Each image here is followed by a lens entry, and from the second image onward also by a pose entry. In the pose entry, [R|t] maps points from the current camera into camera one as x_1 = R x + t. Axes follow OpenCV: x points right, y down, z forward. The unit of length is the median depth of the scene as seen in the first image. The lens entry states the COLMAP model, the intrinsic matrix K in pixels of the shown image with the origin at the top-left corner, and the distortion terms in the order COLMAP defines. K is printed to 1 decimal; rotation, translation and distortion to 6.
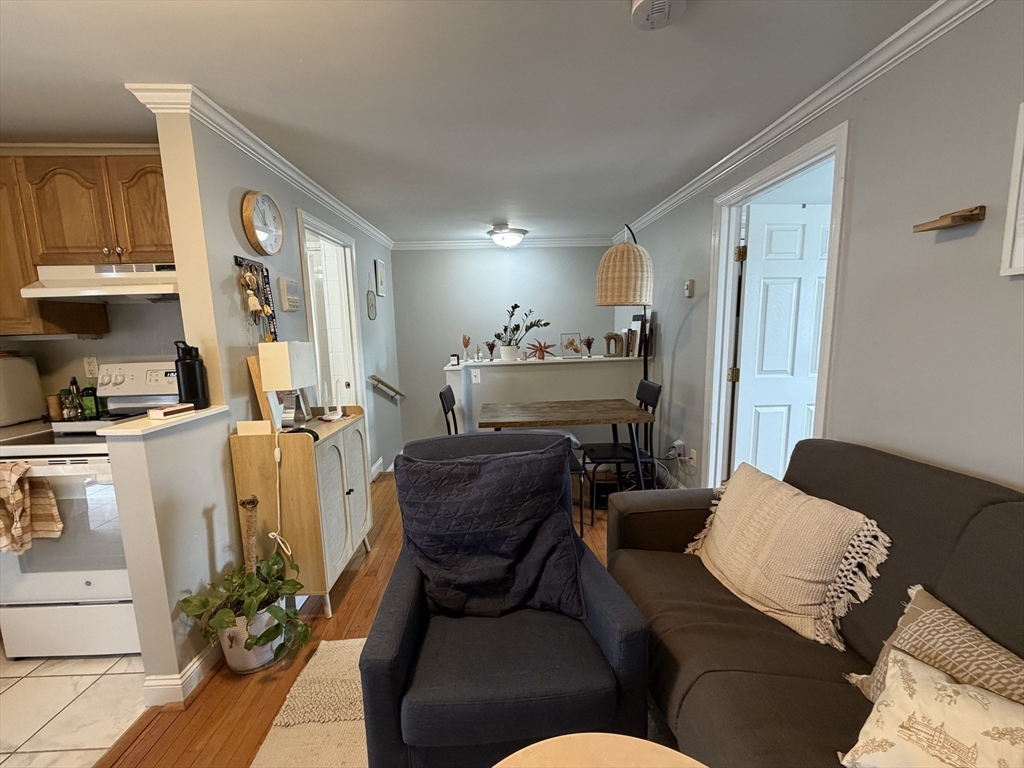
lens RADIAL K [[407.9, 0, 507.6], [0, 407.9, 383.1], [0, 0, 1]] dist [0.000594, -0.000044]
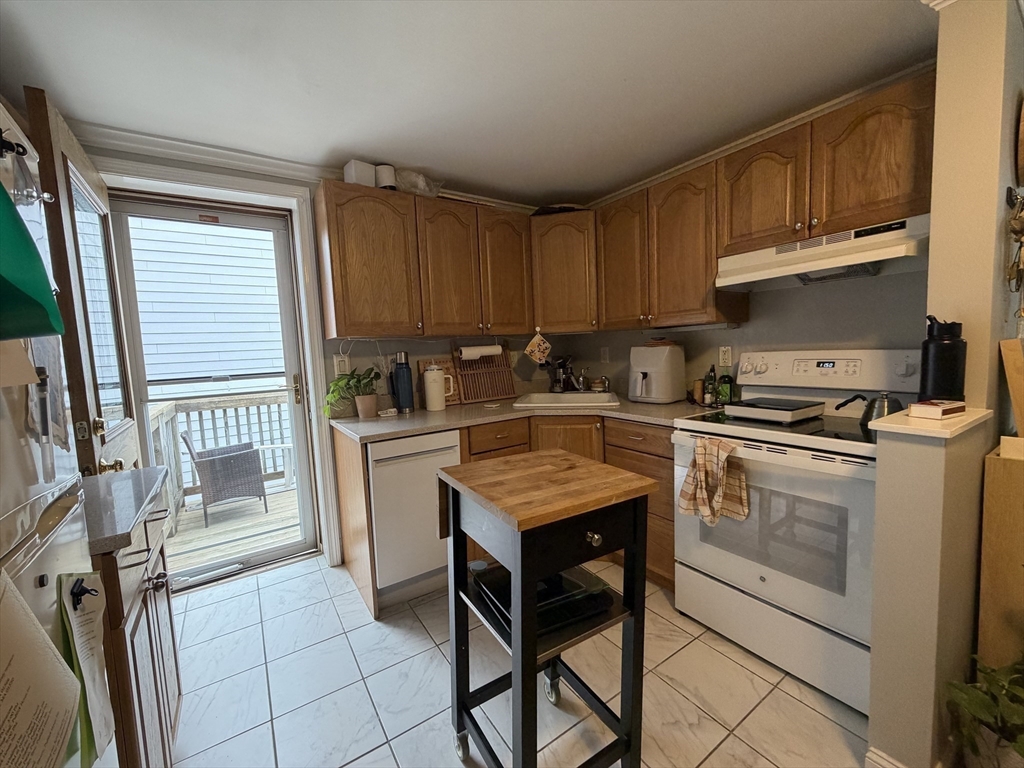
lens RADIAL K [[407.9, 0, 507.6], [0, 407.9, 383.1], [0, 0, 1]] dist [0.000594, -0.000044]
pose [[0.533488, 0.069191, -0.842973, -0.490100], [-0.081463, 0.996218, 0.030214, 0.049327], [0.841876, 0.052552, 0.537107, -0.025708]]
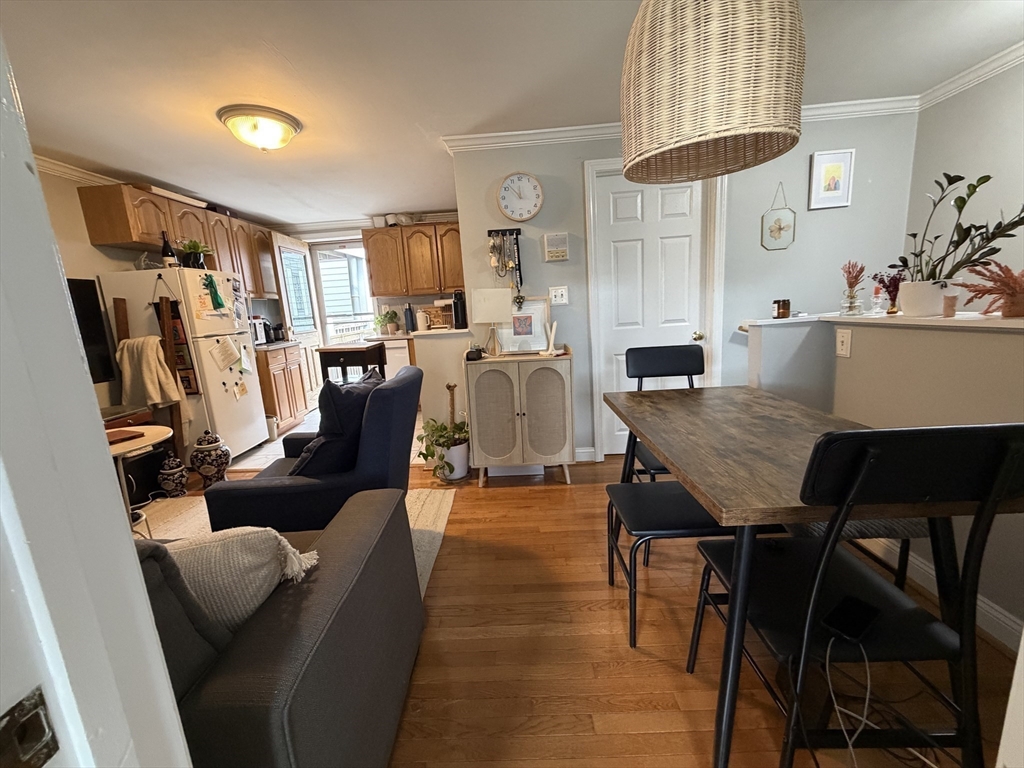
lens RADIAL K [[407.9, 0, 507.6], [0, 407.9, 383.1], [0, 0, 1]] dist [0.000594, -0.000044]
pose [[-0.042414, 0.212532, -0.976233, 0.854719], [-0.073302, 0.973817, 0.215190, -0.088815], [0.996408, 0.080687, -0.025724, 1.091571]]
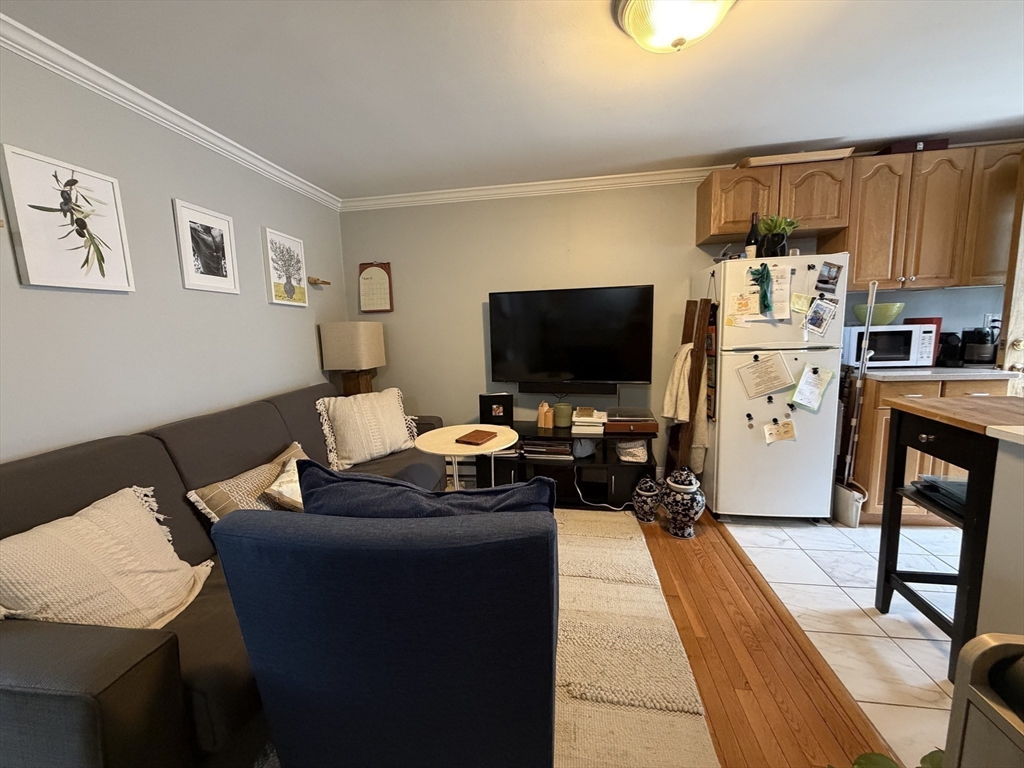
lens RADIAL K [[407.9, 0, 507.6], [0, 407.9, 383.1], [0, 0, 1]] dist [0.000594, -0.000044]
pose [[-0.982620, 0.031055, 0.183011, -0.232815], [0.077945, 0.963807, 0.254951, -0.099462], [-0.168470, 0.264784, -0.949477, 1.132412]]
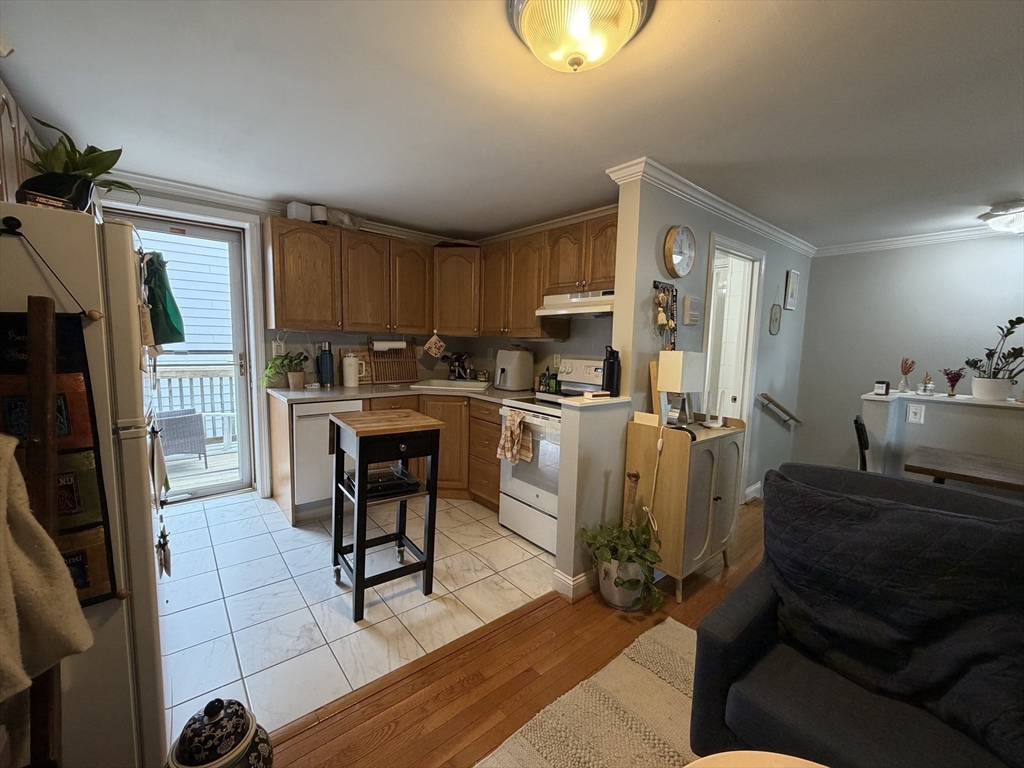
lens RADIAL K [[407.9, 0, 507.6], [0, 407.9, 383.1], [0, 0, 1]] dist [0.000594, -0.000044]
pose [[0.620322, 0.119226, -0.775233, 0.056499], [-0.145420, 0.988726, 0.035698, 0.018337], [0.770749, 0.090590, 0.630666, -0.100688]]
